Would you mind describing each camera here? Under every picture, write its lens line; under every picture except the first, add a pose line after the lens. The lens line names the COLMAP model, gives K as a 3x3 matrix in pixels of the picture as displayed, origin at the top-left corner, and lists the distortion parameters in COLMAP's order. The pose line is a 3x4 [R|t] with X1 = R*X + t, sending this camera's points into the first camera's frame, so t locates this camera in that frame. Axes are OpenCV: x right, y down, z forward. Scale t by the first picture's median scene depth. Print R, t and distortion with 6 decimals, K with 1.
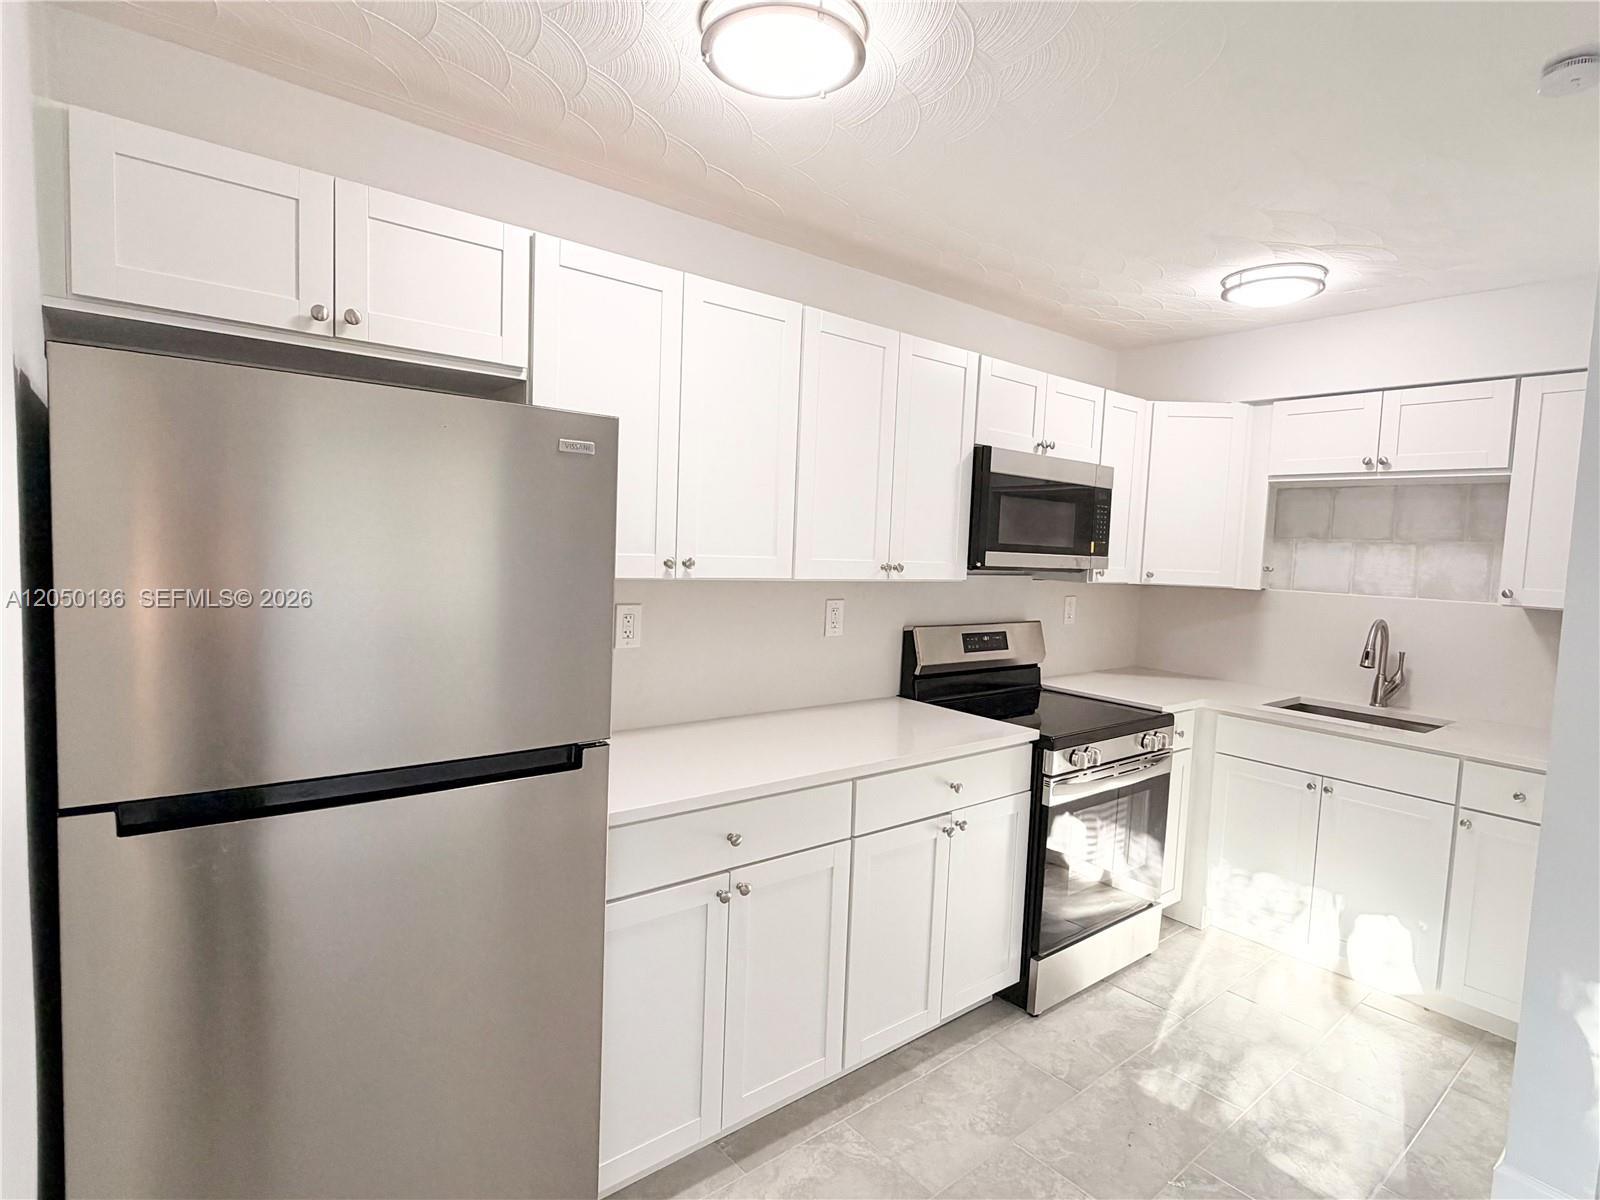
lens RADIAL K [[830.8, 0, 793.9], [0, 830.8, 593.9], [0, 0, 1]] dist [0.002382, -0.000599]
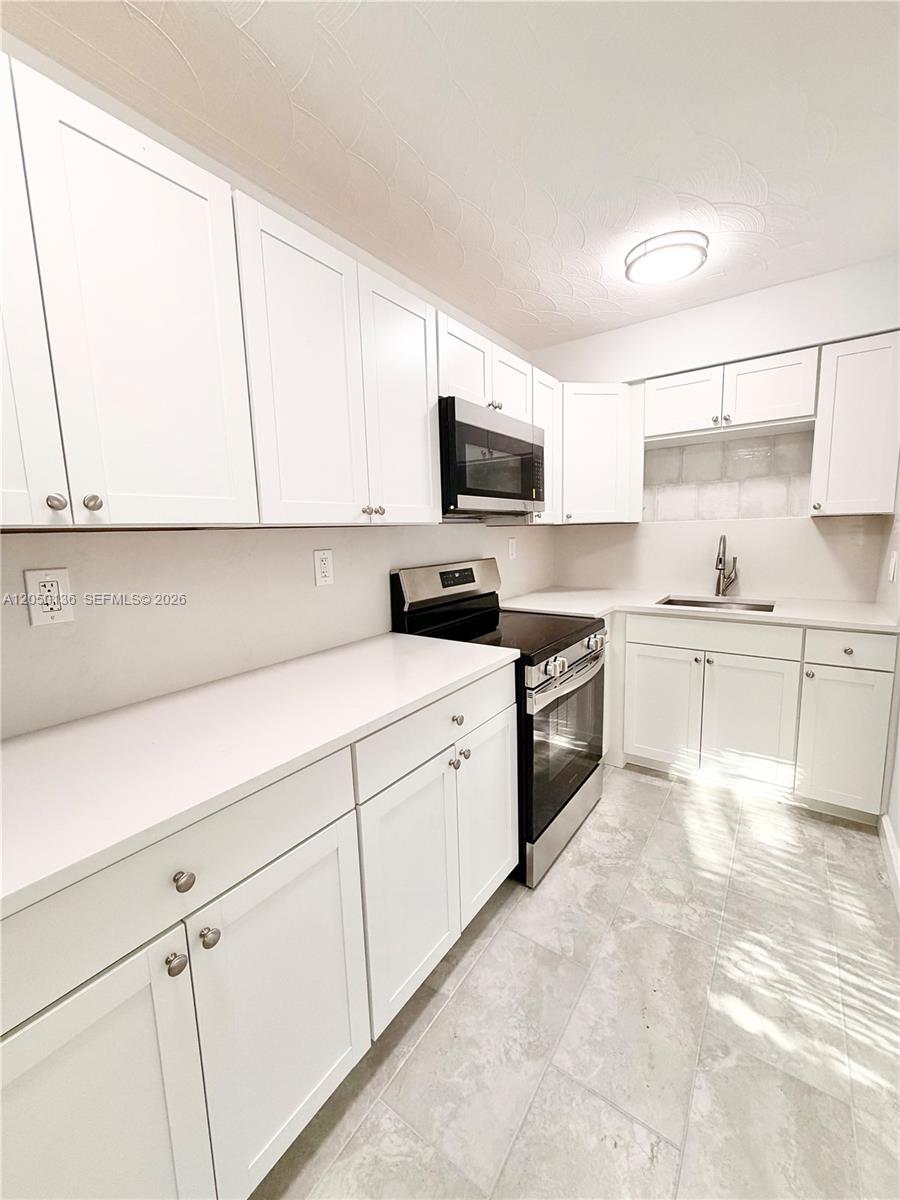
lens RADIAL K [[475.7, 0, 450.0], [0, 475.7, 600.0], [0, 0, 1]] dist [0.005465, -0.000003]
pose [[0.961615, -0.107228, 0.252586, 0.043583], [0.085735, 0.991812, 0.094645, 0.025299], [-0.260666, -0.069357, 0.962934, 0.358431]]
